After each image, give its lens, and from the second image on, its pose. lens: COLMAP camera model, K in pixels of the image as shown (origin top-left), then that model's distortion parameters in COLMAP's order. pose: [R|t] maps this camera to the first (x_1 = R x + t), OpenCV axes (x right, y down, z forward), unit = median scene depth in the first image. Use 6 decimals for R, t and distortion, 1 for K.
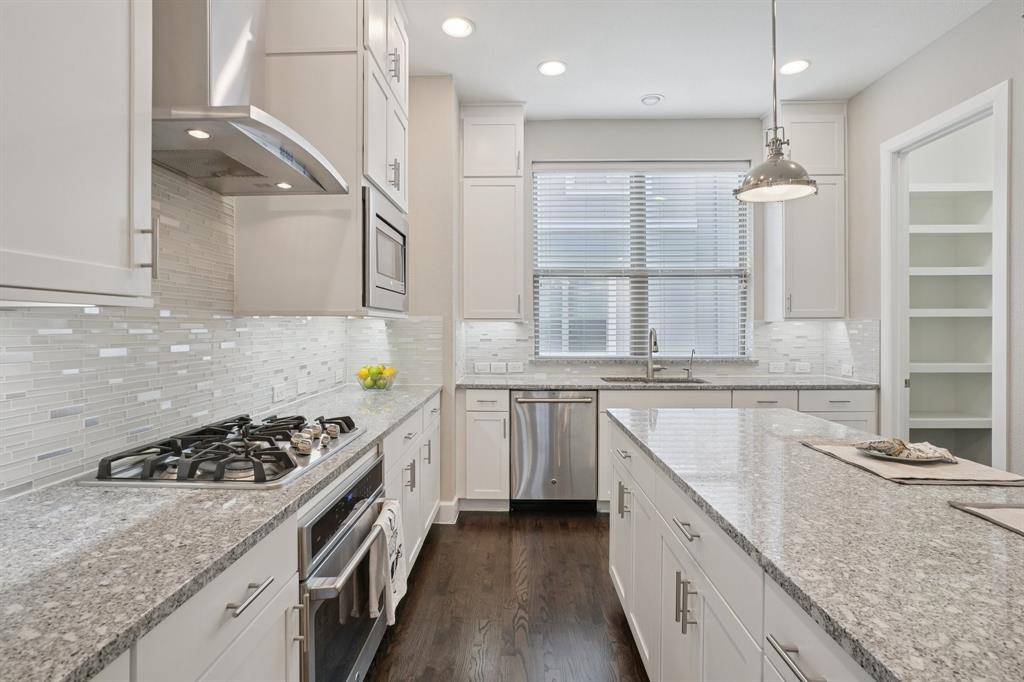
lens RADIAL K [[507.3, 0, 509.9], [0, 507.3, 332.5], [0, 0, 1]] dist [-0.023419, 0.001429]
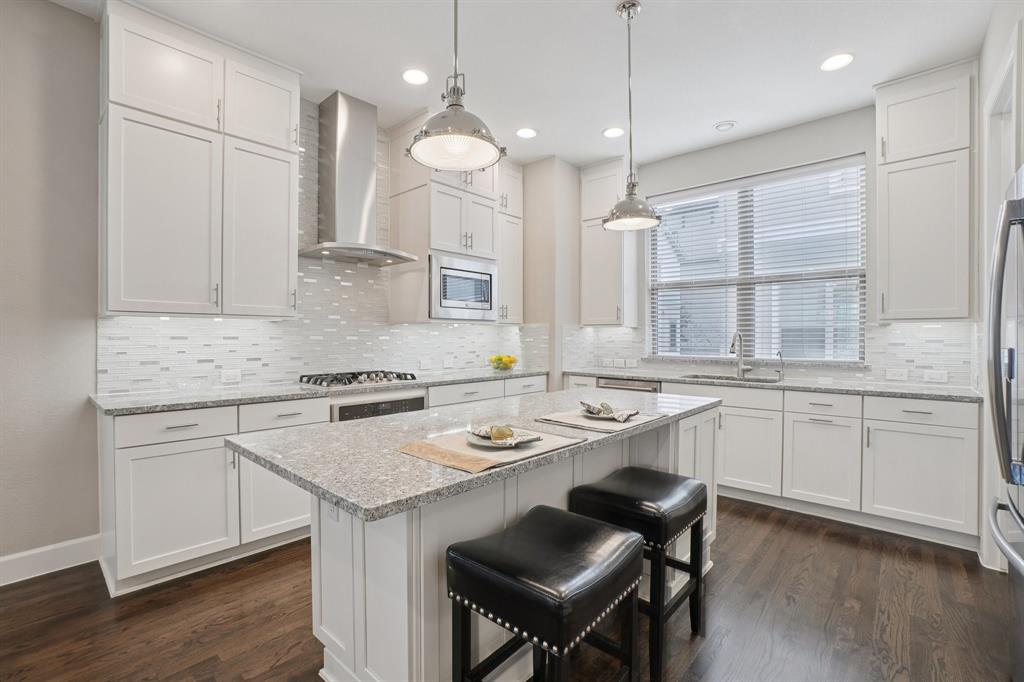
lens RADIAL K [[478.9, 0, 532.0], [0, 478.9, 341.2], [0, 0, 1]] dist [-0.030743, 0.000575]
pose [[0.772826, 0.008163, -0.634565, 0.583659], [-0.009604, 0.999953, 0.001167, 0.015219], [0.634545, 0.005192, 0.772868, -0.073326]]
